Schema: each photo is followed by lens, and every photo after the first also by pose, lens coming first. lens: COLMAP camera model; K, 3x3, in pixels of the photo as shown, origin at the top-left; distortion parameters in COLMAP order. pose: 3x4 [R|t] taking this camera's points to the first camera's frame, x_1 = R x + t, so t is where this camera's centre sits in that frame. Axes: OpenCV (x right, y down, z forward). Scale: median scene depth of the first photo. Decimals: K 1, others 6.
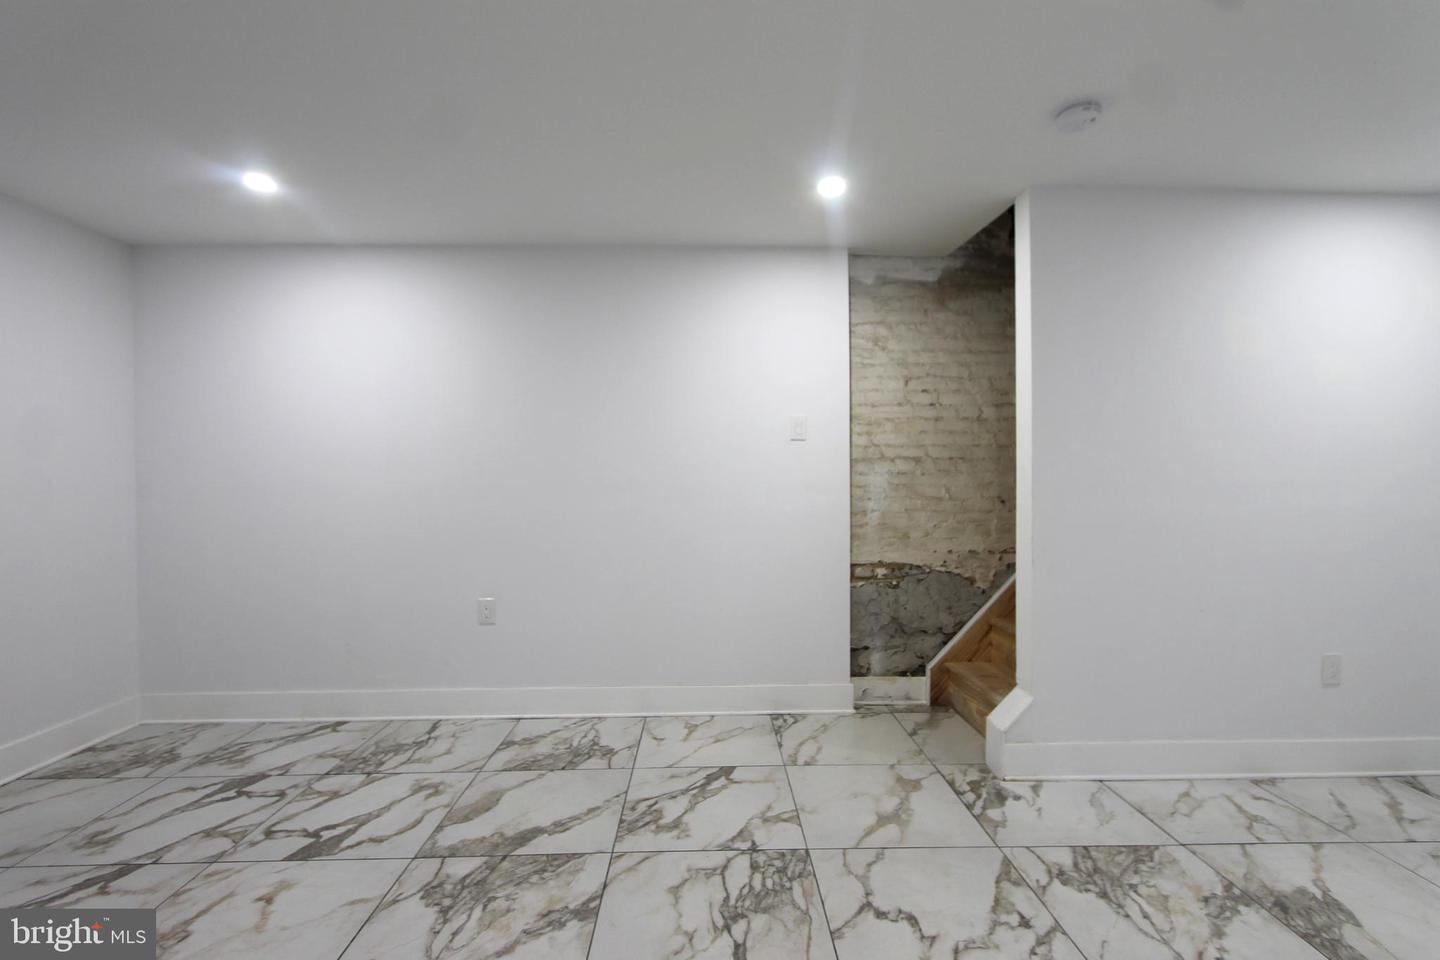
lens RADIAL K [[677.1, 0, 729.1], [0, 677.1, 482.7], [0, 0, 1]] dist [-0.016488, 0.001041]
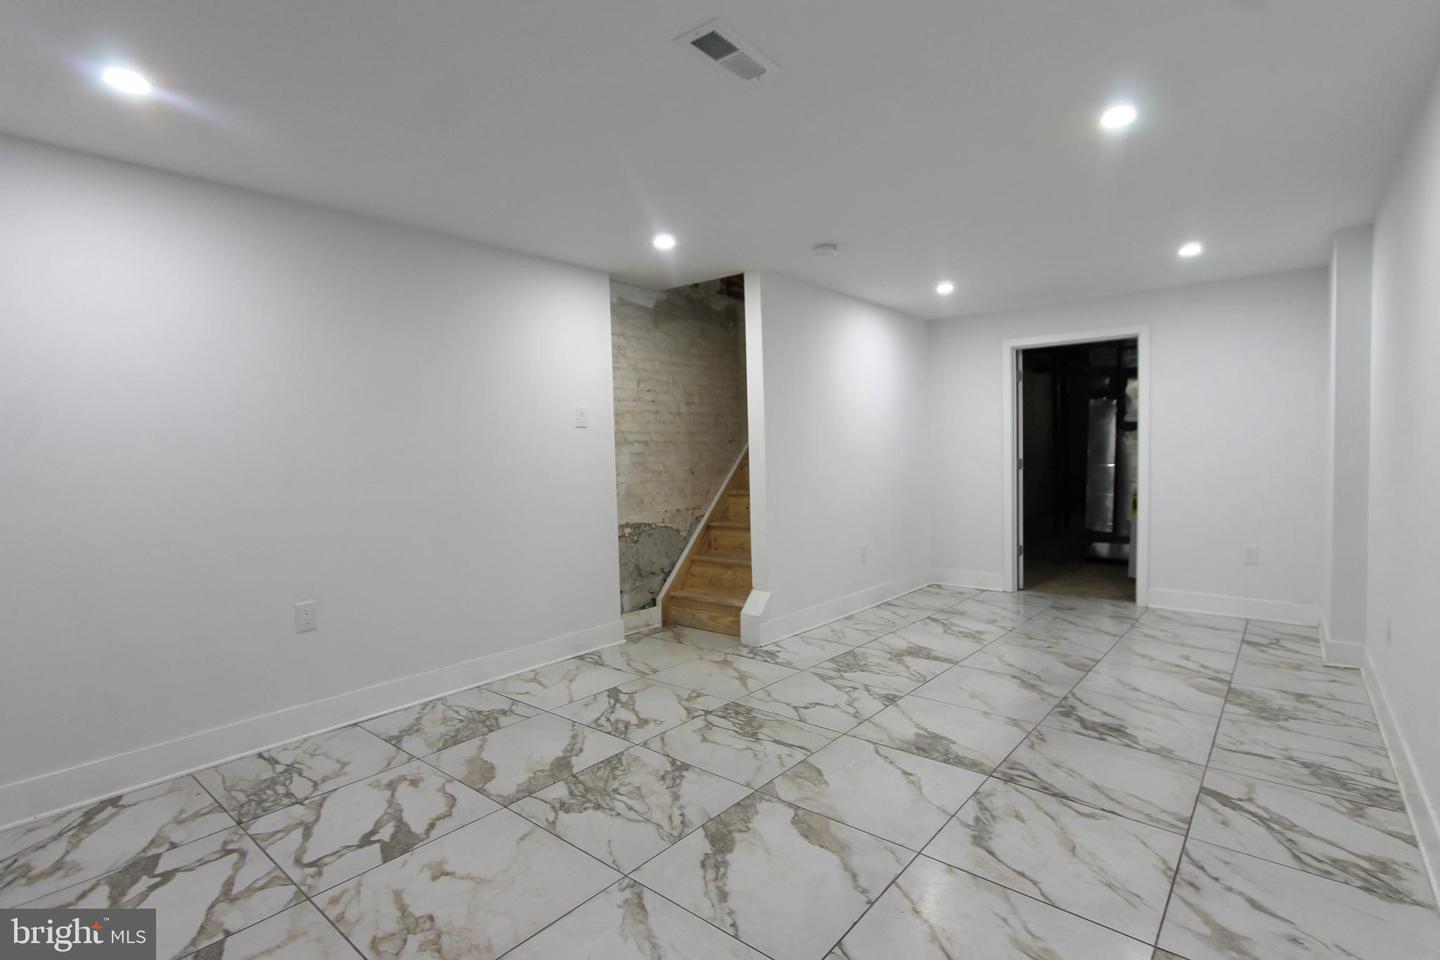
lens RADIAL K [[699.7, 0, 730.4], [0, 699.7, 483.2], [0, 0, 1]] dist [-0.017131, 0.001884]
pose [[0.661355, -0.047501, 0.748568, -0.753988], [0.029499, 0.998868, 0.037322, -0.002779], [-0.749493, -0.002601, 0.662007, -0.023662]]
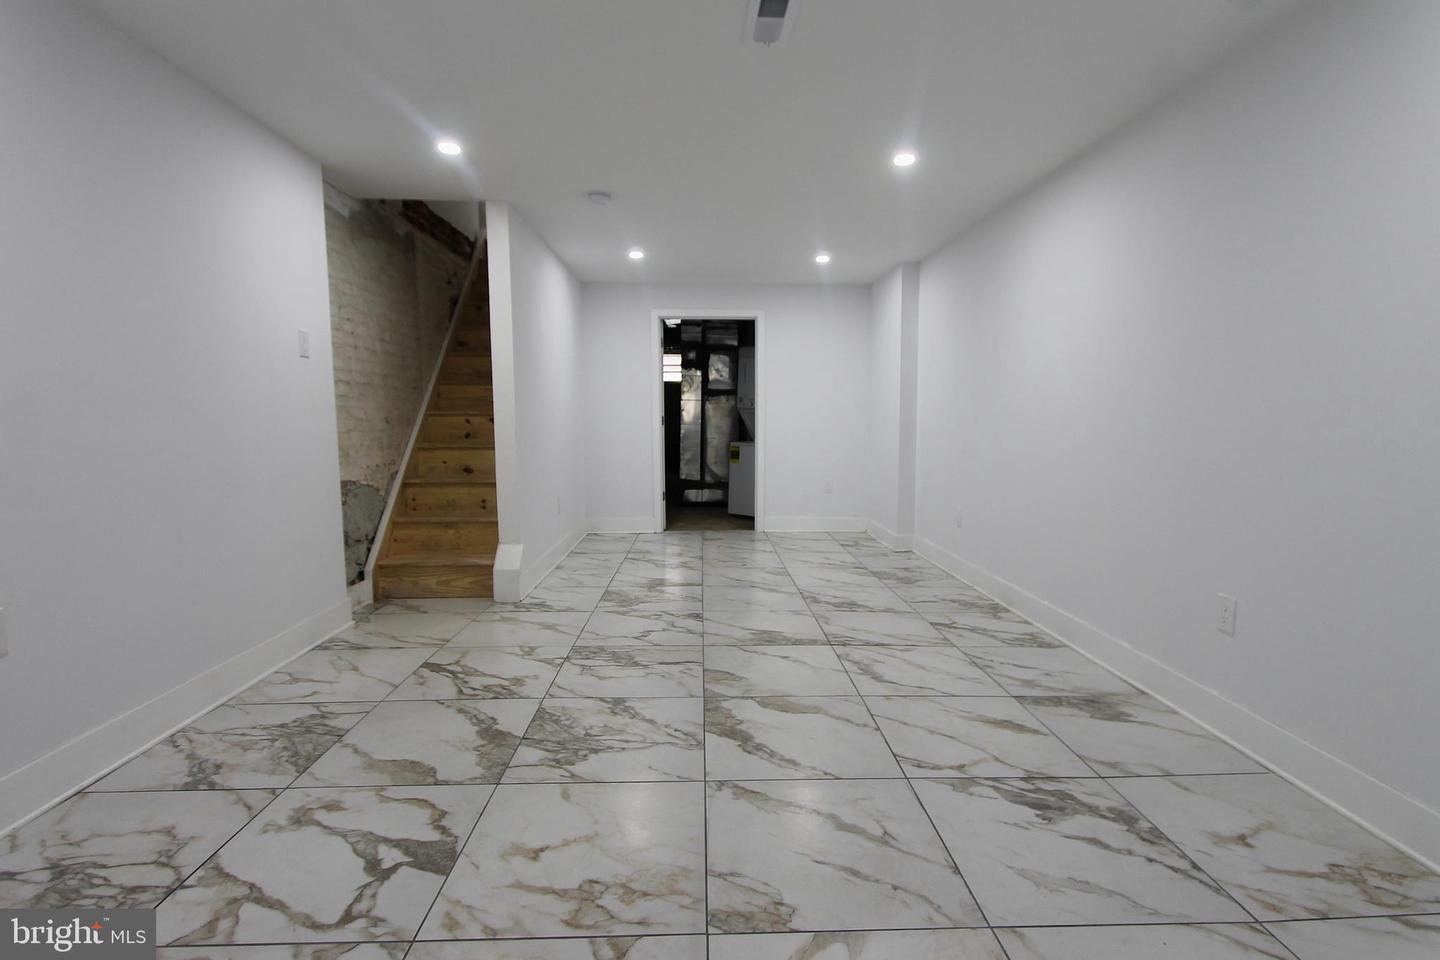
lens RADIAL K [[697.9, 0, 742.1], [0, 697.9, 482.6], [0, 0, 1]] dist [-0.016987, 0.000387]
pose [[-0.023075, -0.094348, 0.995272, -1.013801], [0.012230, 0.995436, 0.094647, 0.031070], [-0.999659, 0.014356, -0.021815, 0.477308]]
